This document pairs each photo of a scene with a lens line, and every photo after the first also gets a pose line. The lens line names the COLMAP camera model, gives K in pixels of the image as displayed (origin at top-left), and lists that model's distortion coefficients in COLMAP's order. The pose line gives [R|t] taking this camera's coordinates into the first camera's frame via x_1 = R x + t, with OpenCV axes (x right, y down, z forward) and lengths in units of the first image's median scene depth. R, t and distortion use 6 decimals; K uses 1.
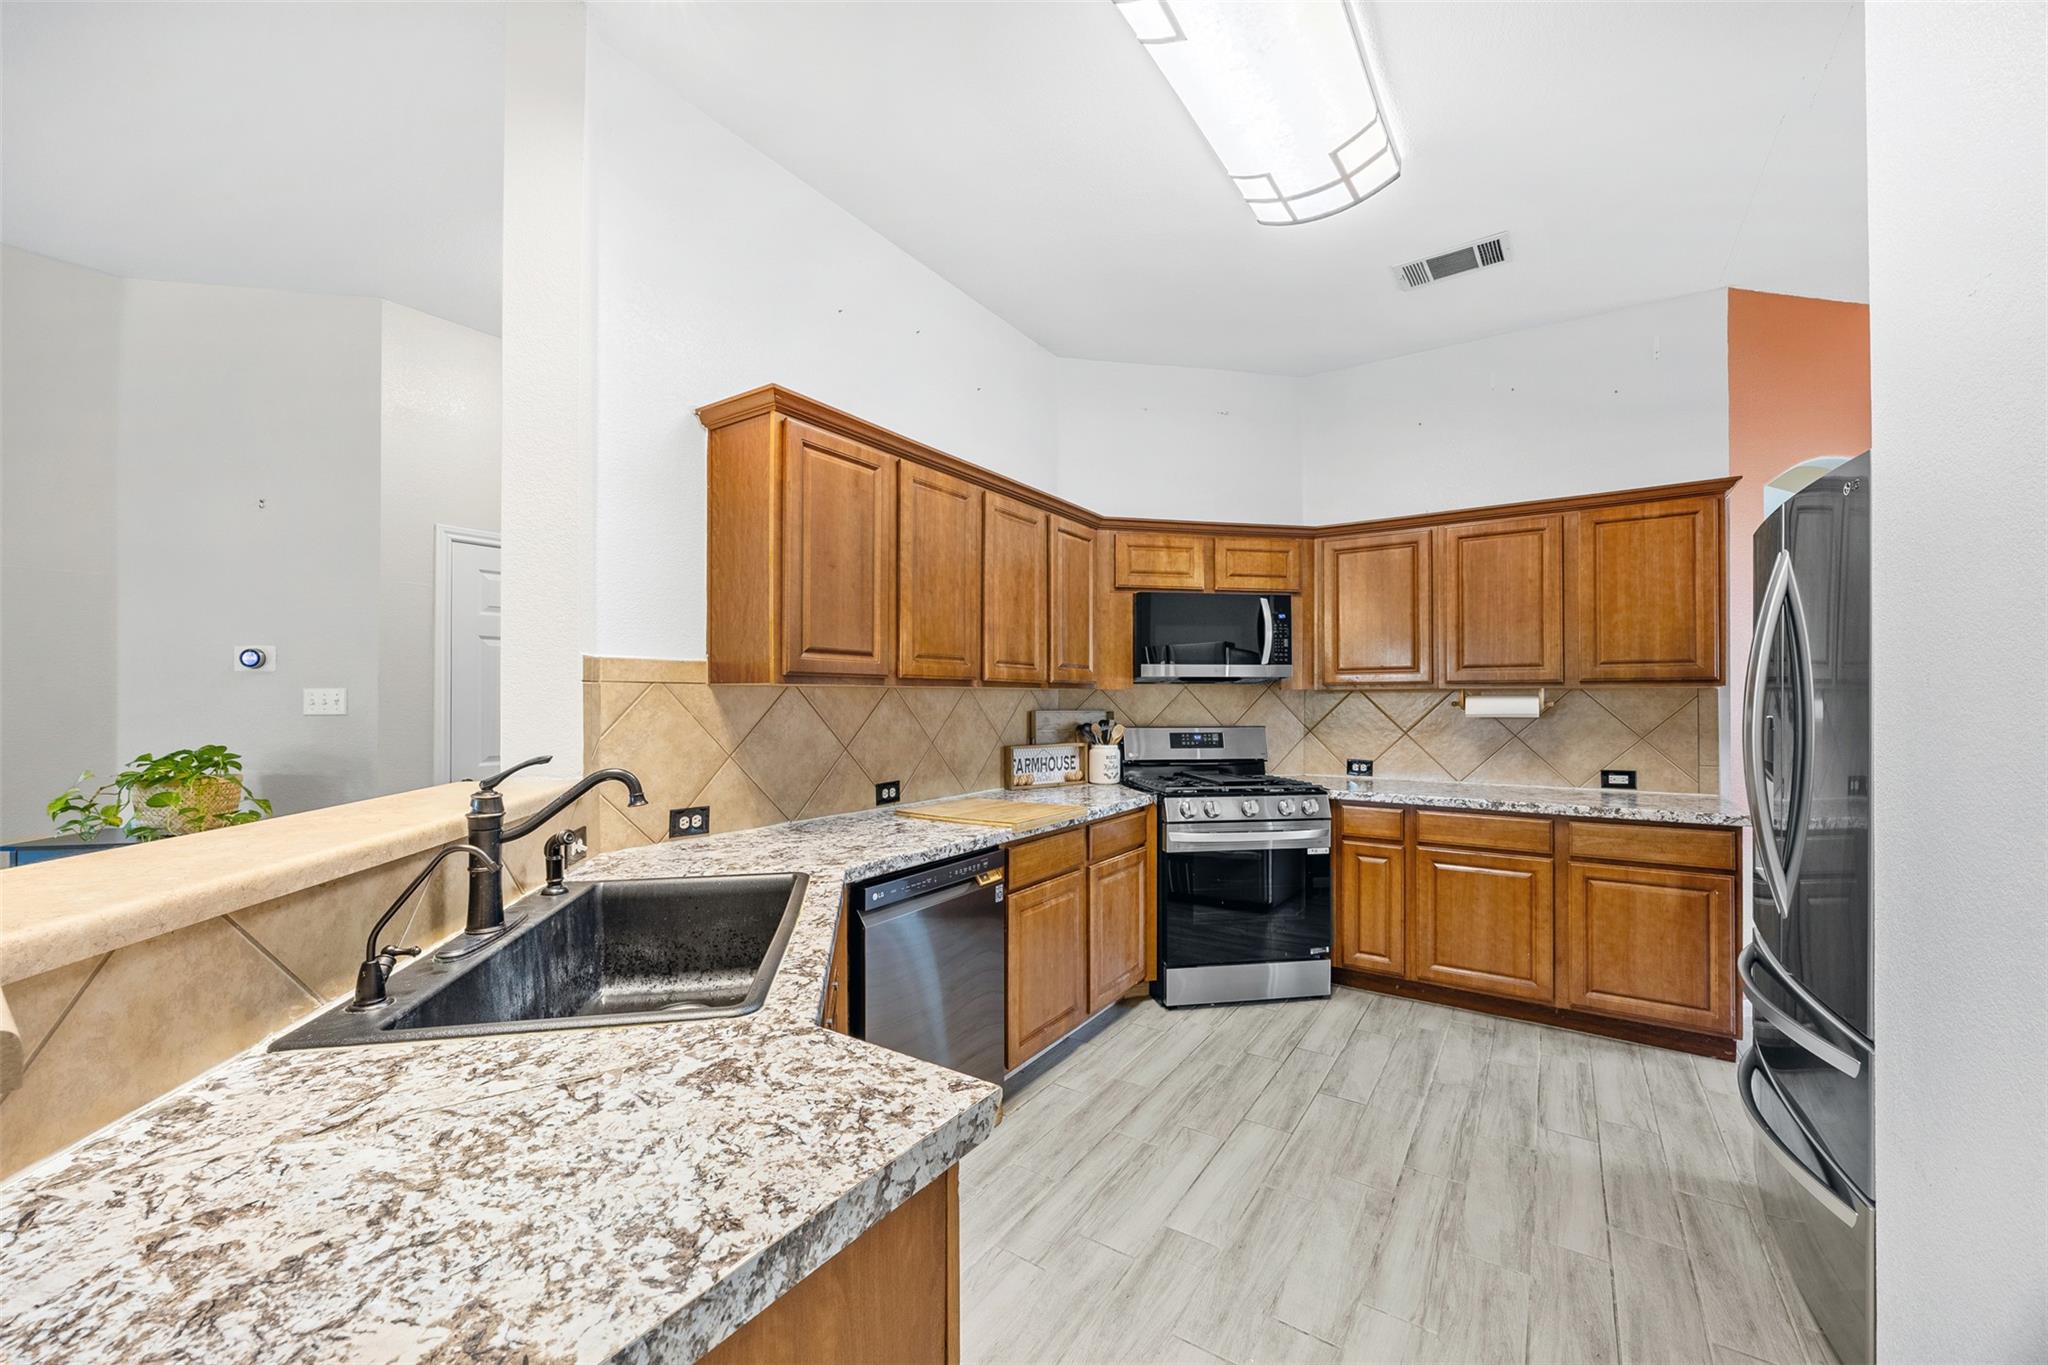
lens RADIAL K [[789.4, 0, 1042.3], [0, 789.4, 695.0], [0, 0, 1]] dist [-0.004152, 0.000084]
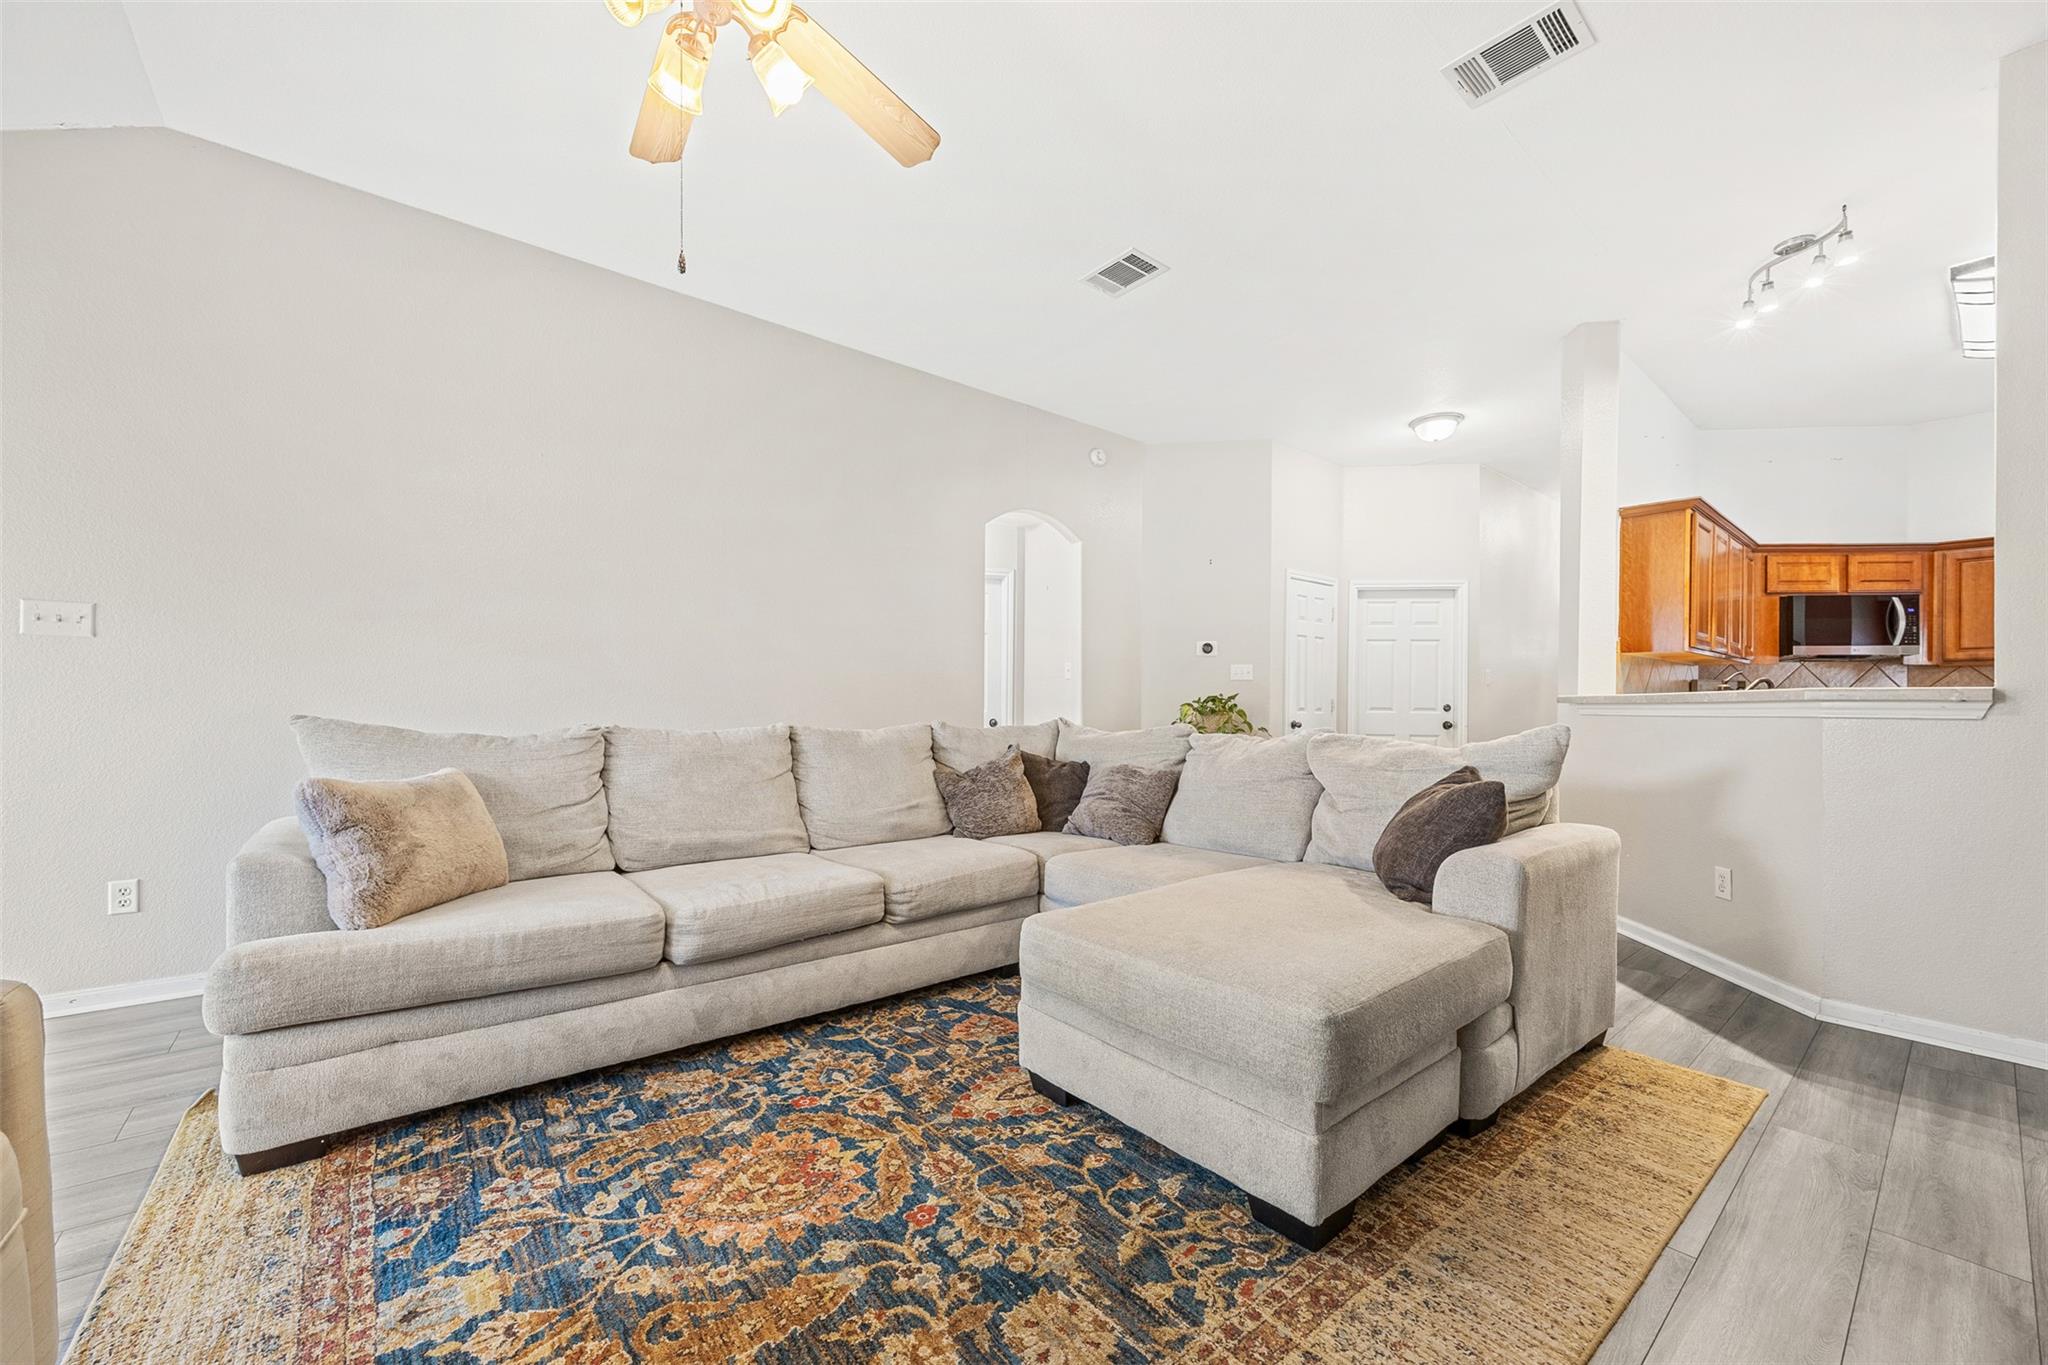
lens RADIAL K [[789.4, 0, 1058.5], [0, 789.4, 710.4], [0, 0, 1]] dist [-0.004152, 0.000084]
pose [[0.957756, 0.008940, -0.287443, -0.812763], [-0.006269, 0.999928, 0.010211, 0.078265], [0.287513, -0.007978, 0.957743, -0.823077]]
